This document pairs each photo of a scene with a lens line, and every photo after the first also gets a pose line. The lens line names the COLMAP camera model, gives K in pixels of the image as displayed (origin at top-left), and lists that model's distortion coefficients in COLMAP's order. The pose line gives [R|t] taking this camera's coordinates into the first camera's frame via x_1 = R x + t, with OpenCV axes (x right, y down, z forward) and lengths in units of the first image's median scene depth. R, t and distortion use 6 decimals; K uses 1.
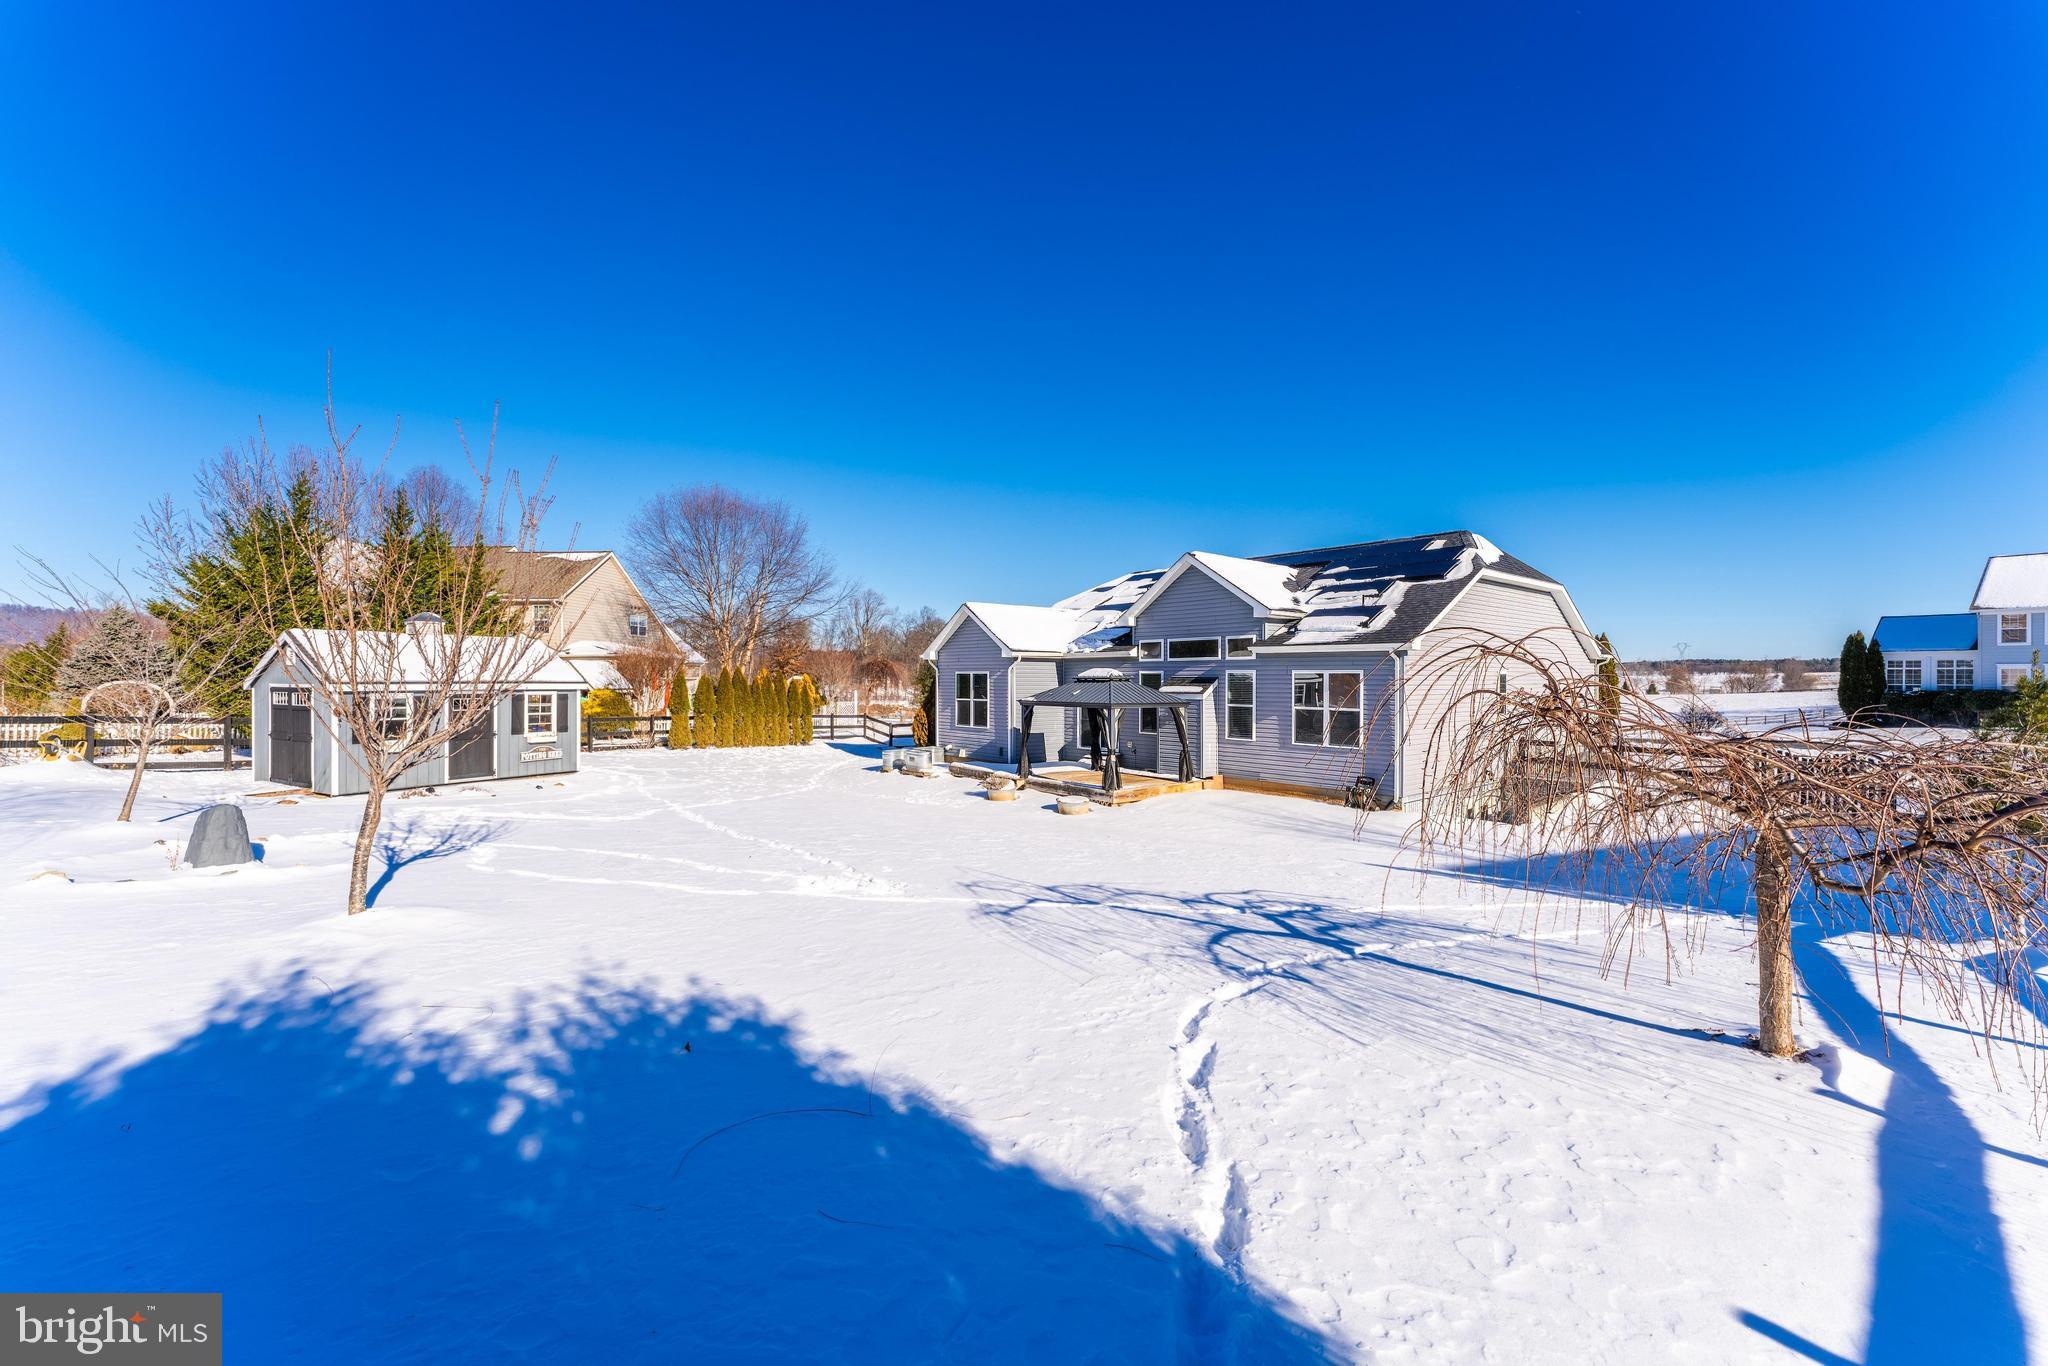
lens RADIAL K [[821.6, 0, 1024.0], [0, 821.6, 683.0], [0, 0, 1]] dist [0.001385, 0.000010]
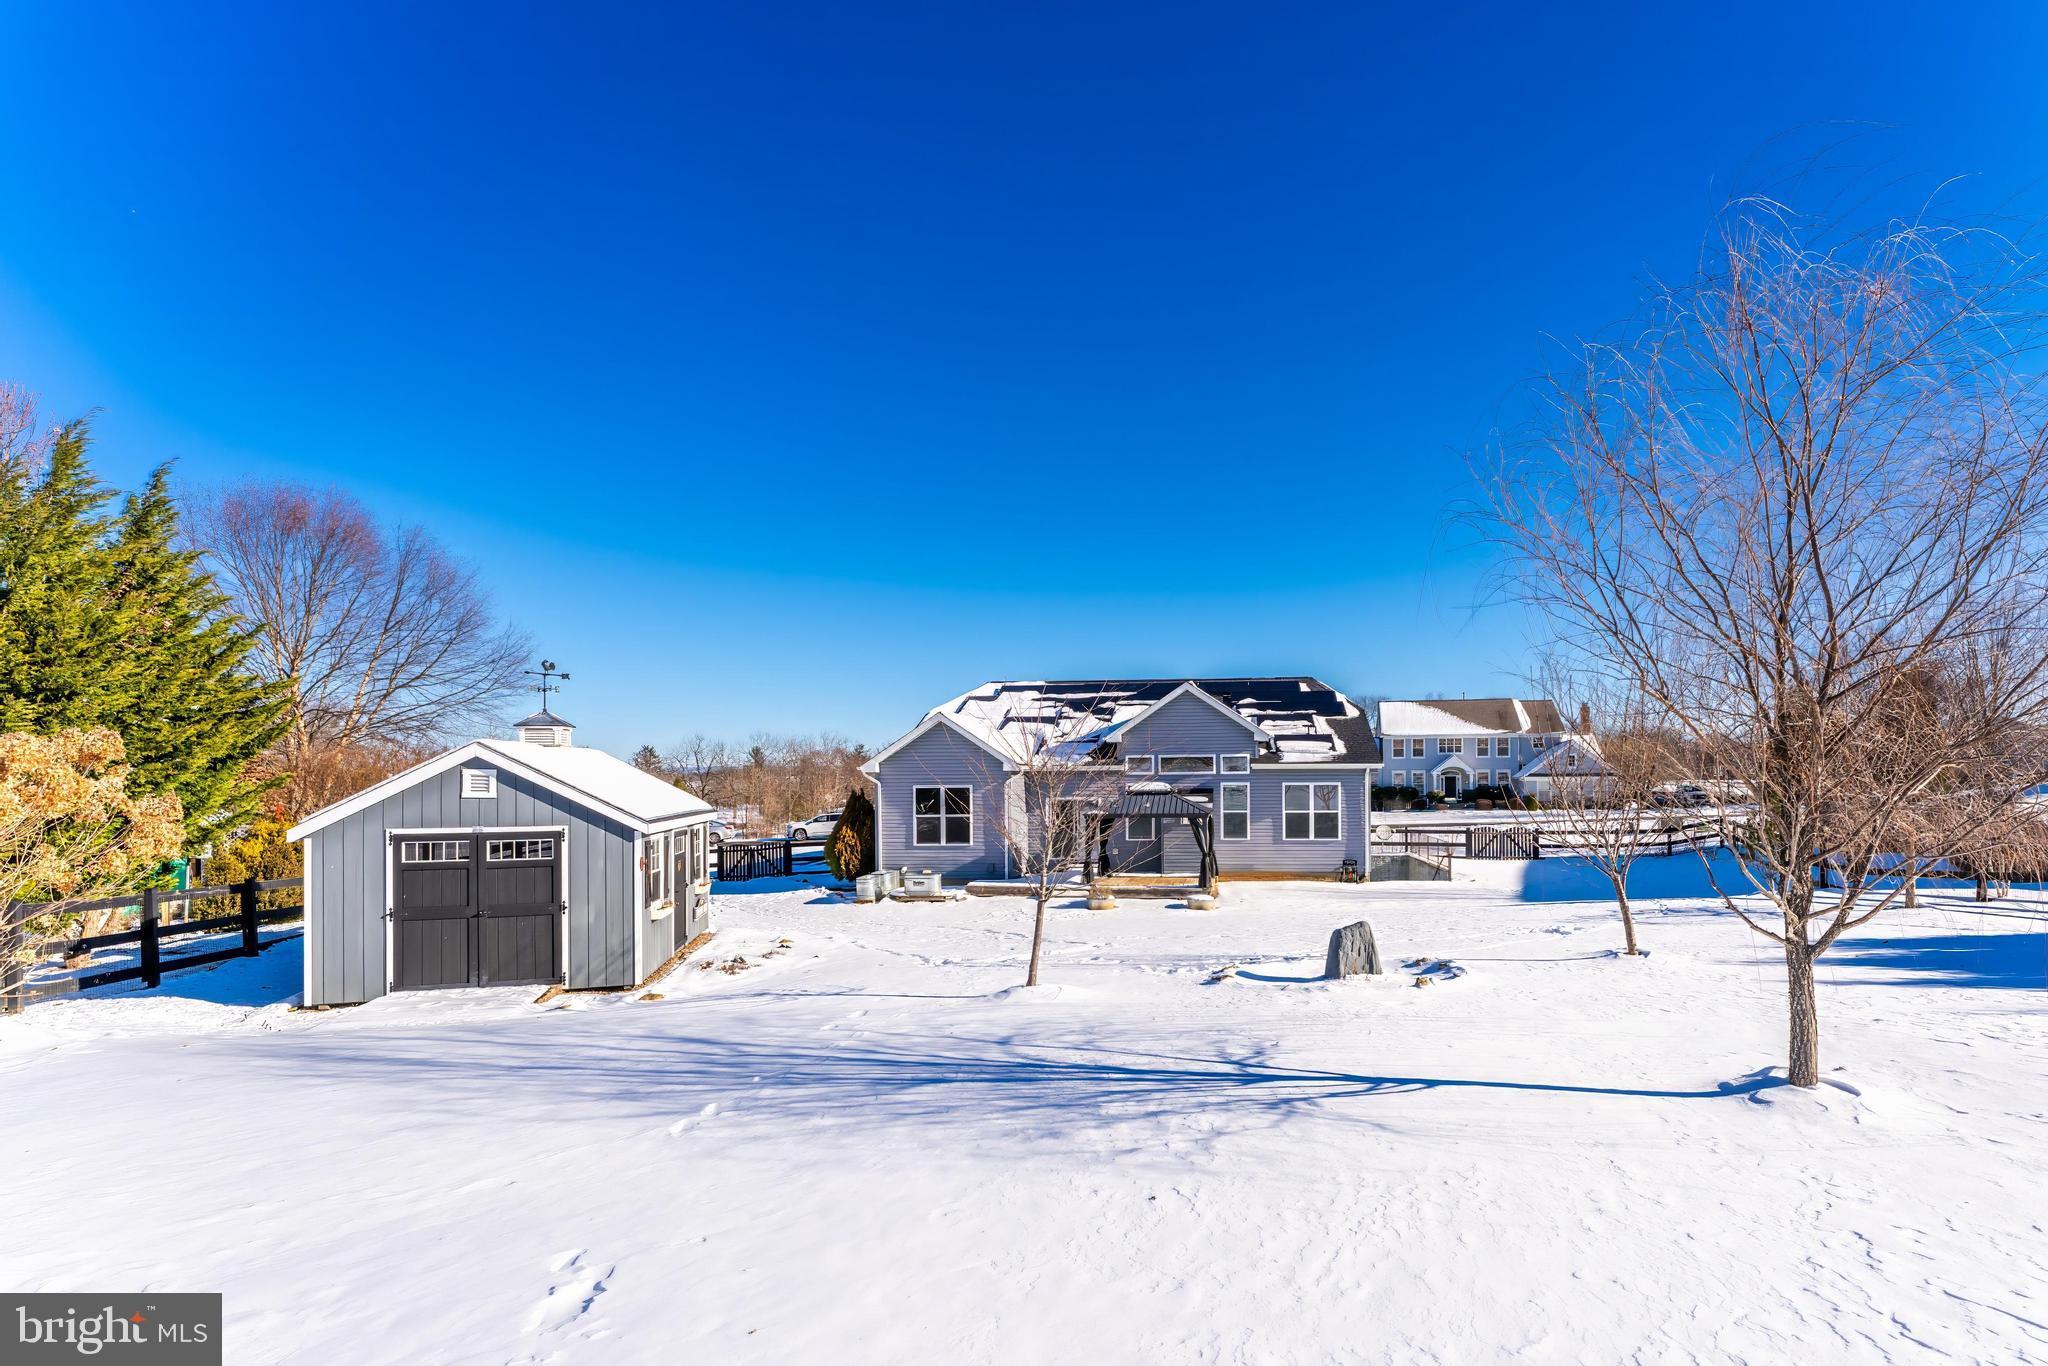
lens RADIAL K [[931.3, 0, 1166.7], [0, 931.3, 775.3], [0, 0, 1]] dist [0.000434, -0.000032]
pose [[0.700766, -0.006364, 0.713363, -0.794037], [0.013466, 0.999900, -0.004308, -0.021784], [-0.713264, 0.012625, 0.700782, 0.101484]]
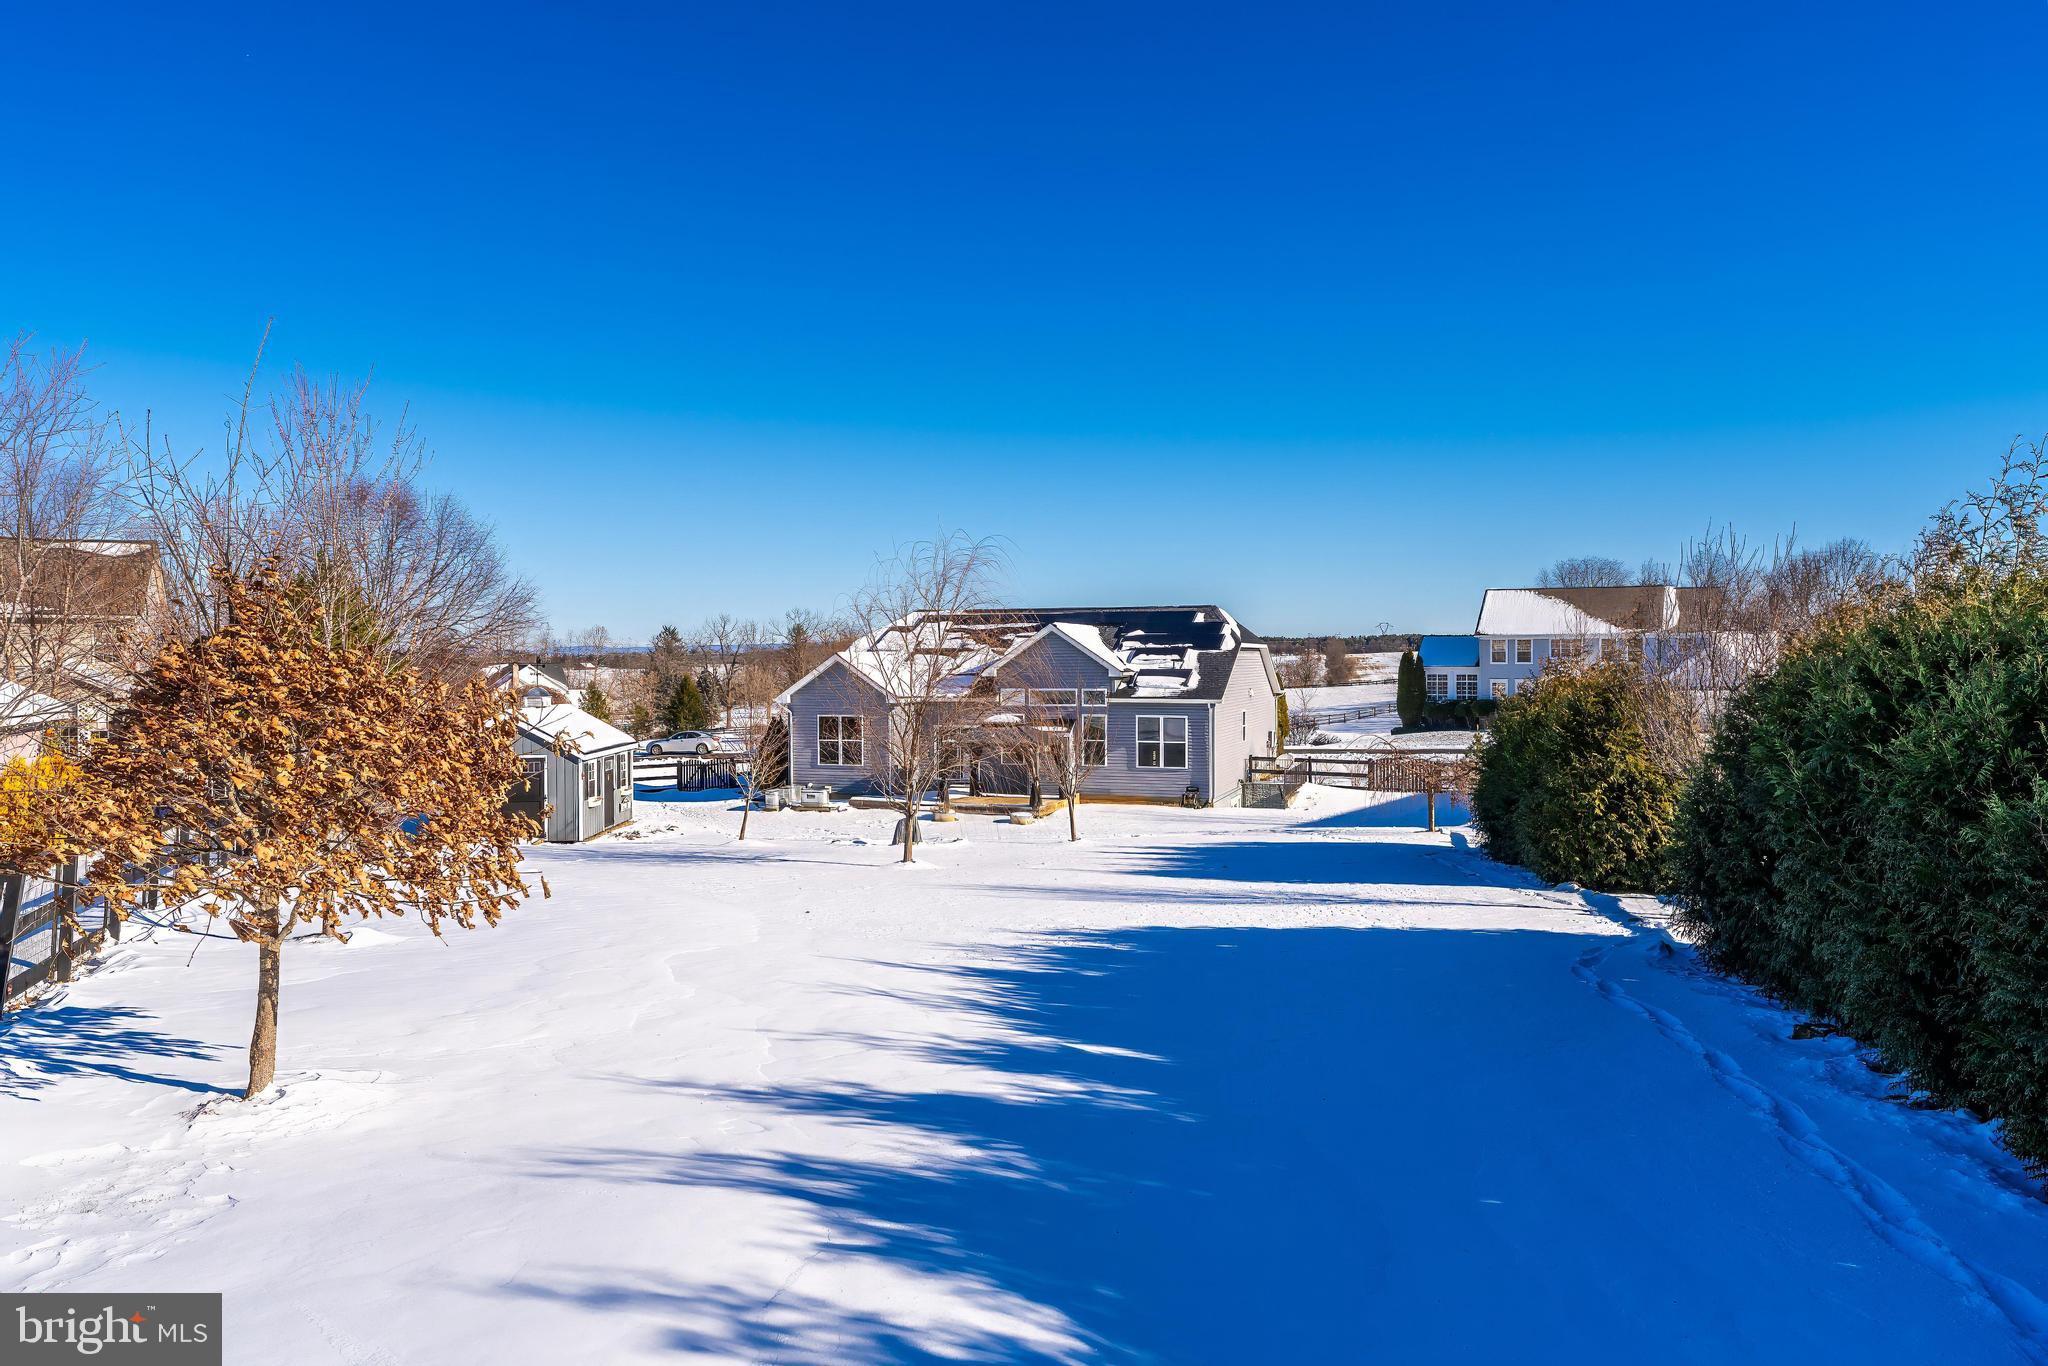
lens RADIAL K [[1366.5, 0, 1024.0], [0, 1366.5, 683.0], [0, 0, 1]] dist [0.003435, 0.000109]
pose [[0.862165, -0.014096, 0.506431, -0.966598], [0.009020, 0.999881, 0.012476, -0.095680], [-0.506547, -0.006188, 0.862190, -0.869475]]
